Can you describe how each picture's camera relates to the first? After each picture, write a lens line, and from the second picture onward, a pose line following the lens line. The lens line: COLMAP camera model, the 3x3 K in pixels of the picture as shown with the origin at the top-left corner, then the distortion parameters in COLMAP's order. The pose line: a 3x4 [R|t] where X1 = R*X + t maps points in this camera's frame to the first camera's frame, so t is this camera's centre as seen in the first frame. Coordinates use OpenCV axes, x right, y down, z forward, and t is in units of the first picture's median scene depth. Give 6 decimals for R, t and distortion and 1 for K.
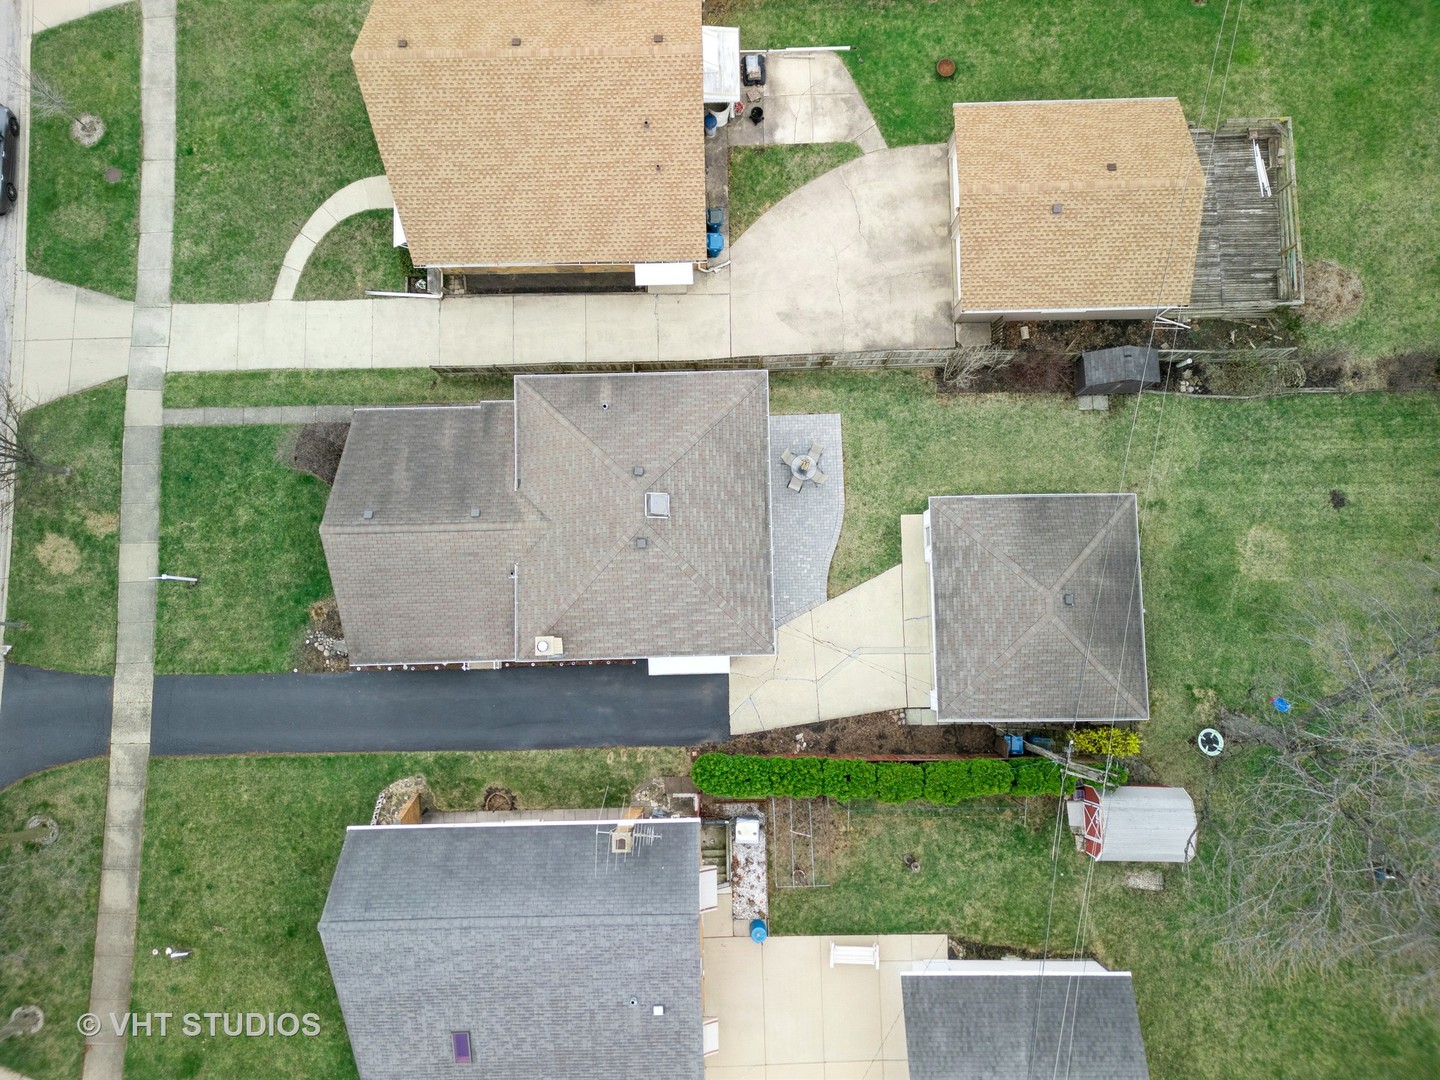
lens RADIAL K [[995.7, 0, 747.3], [0, 995.7, 531.3], [0, 0, 1]] dist [0.072238, -0.063456]
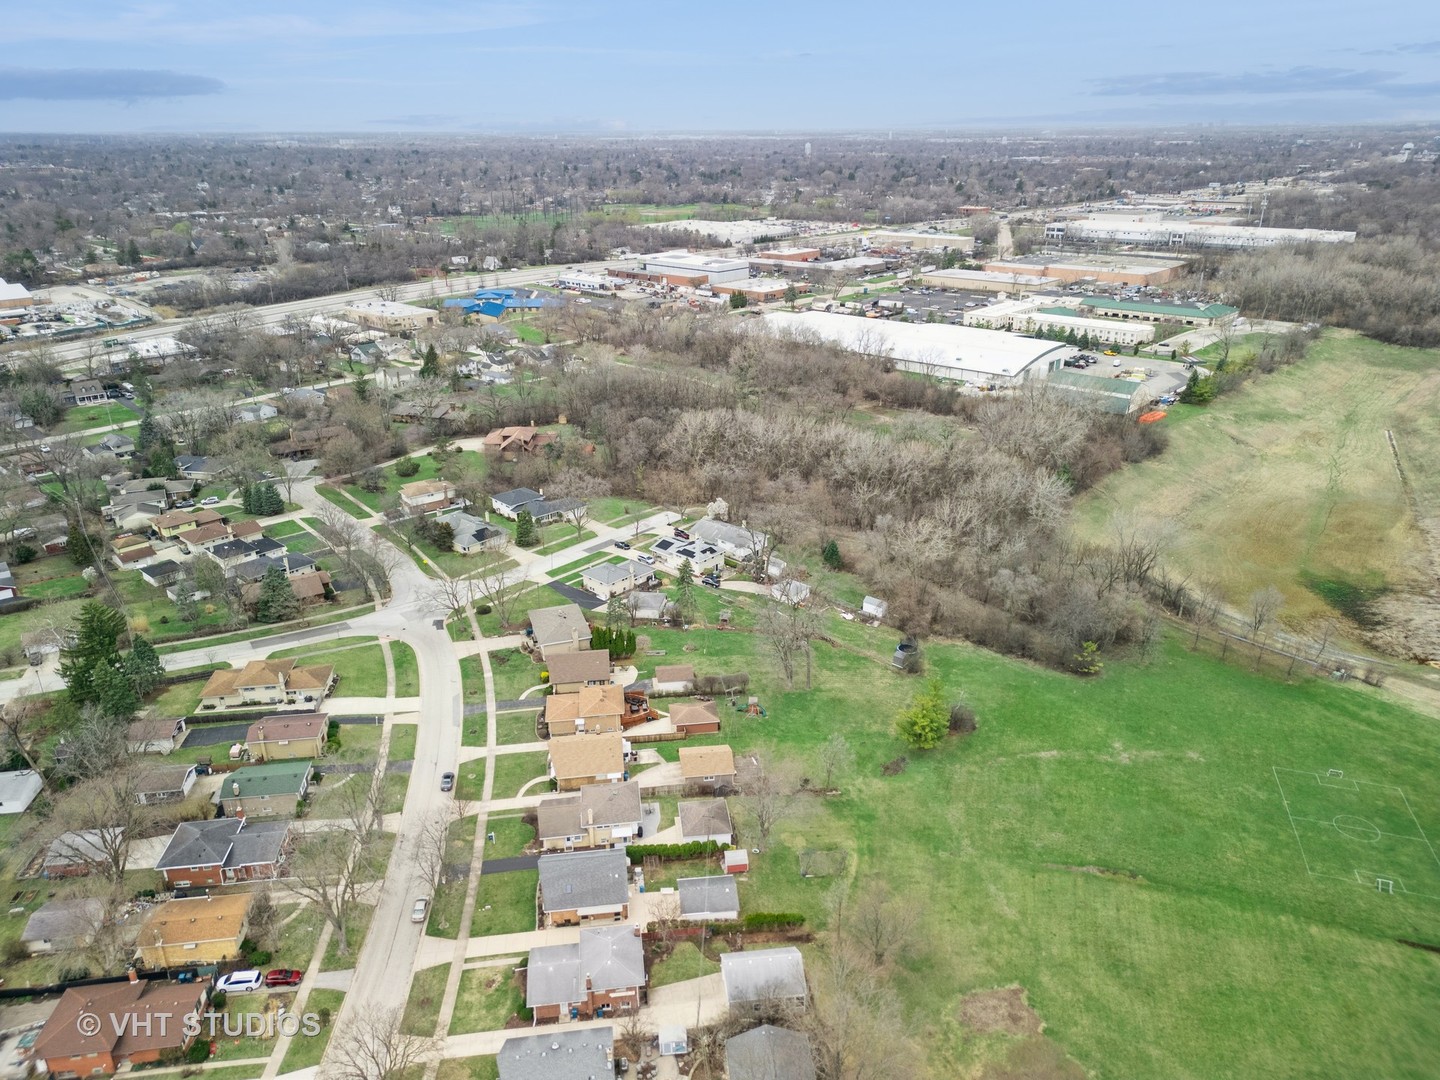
lens RADIAL K [[995.7, 0, 747.3], [0, 995.7, 531.3], [0, 0, 1]] dist [0.072238, -0.063456]
pose [[0.991141, -0.043958, 0.125328, -0.009434], [0.131270, 0.467679, -0.874096, 2.929875], [-0.020189, 0.882804, 0.469307, -1.861570]]
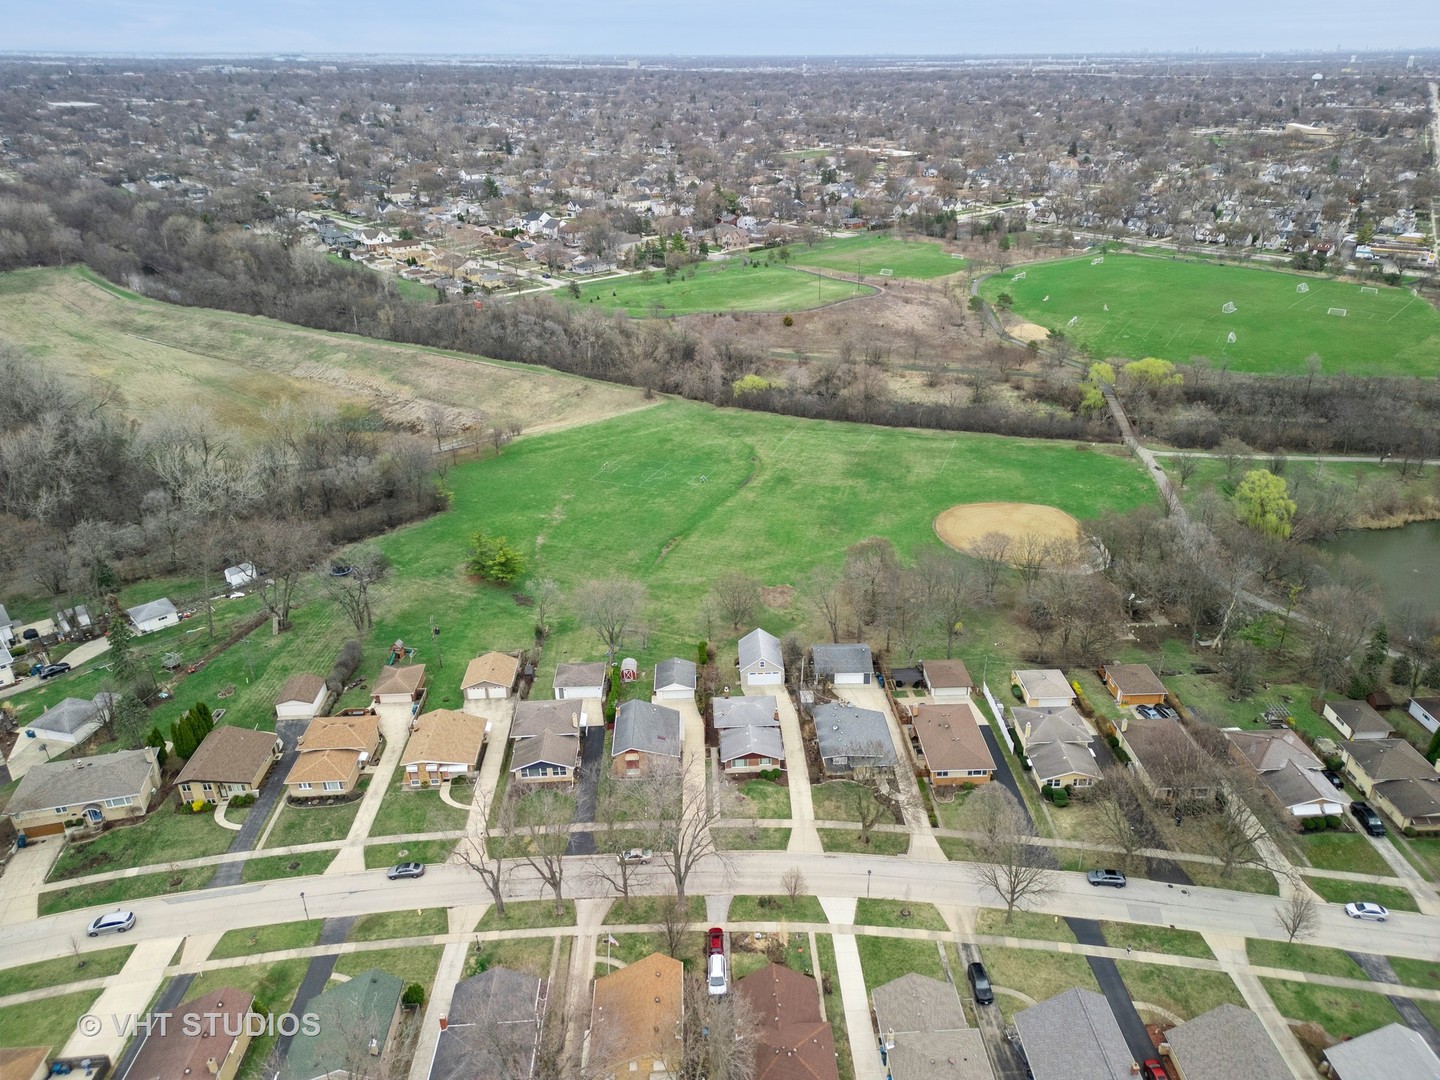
lens RADIAL K [[995.7, 0, 747.3], [0, 995.7, 531.3], [0, 0, 1]] dist [0.072238, -0.063456]
pose [[-0.047490, -0.421070, 0.905784, -3.288043], [0.993666, 0.072544, 0.085821, 0.359796], [-0.101846, 0.904122, 0.414958, -1.425661]]
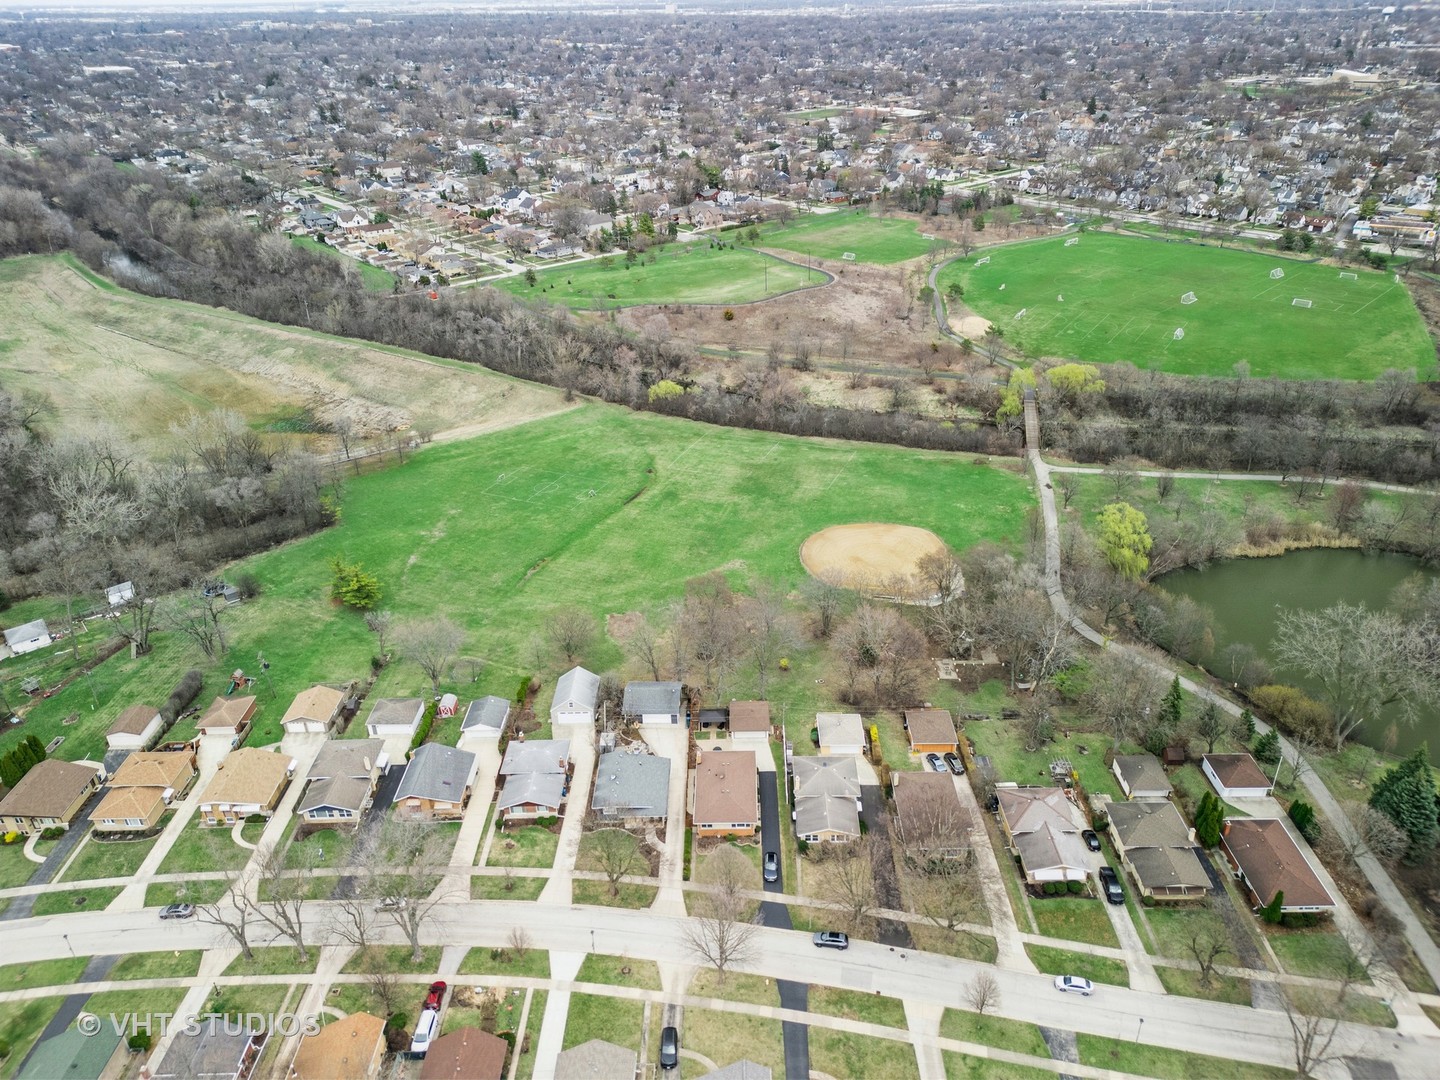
lens RADIAL K [[990.9, 0, 720.0], [0, 990.9, 540.0], [0, 0, 1]] dist [0.072390, -0.063715]
pose [[0.015239, -0.470643, 0.882192, -3.204829], [0.996288, 0.081910, 0.026488, 1.297454], [-0.084727, 0.878514, 0.470144, -1.906884]]
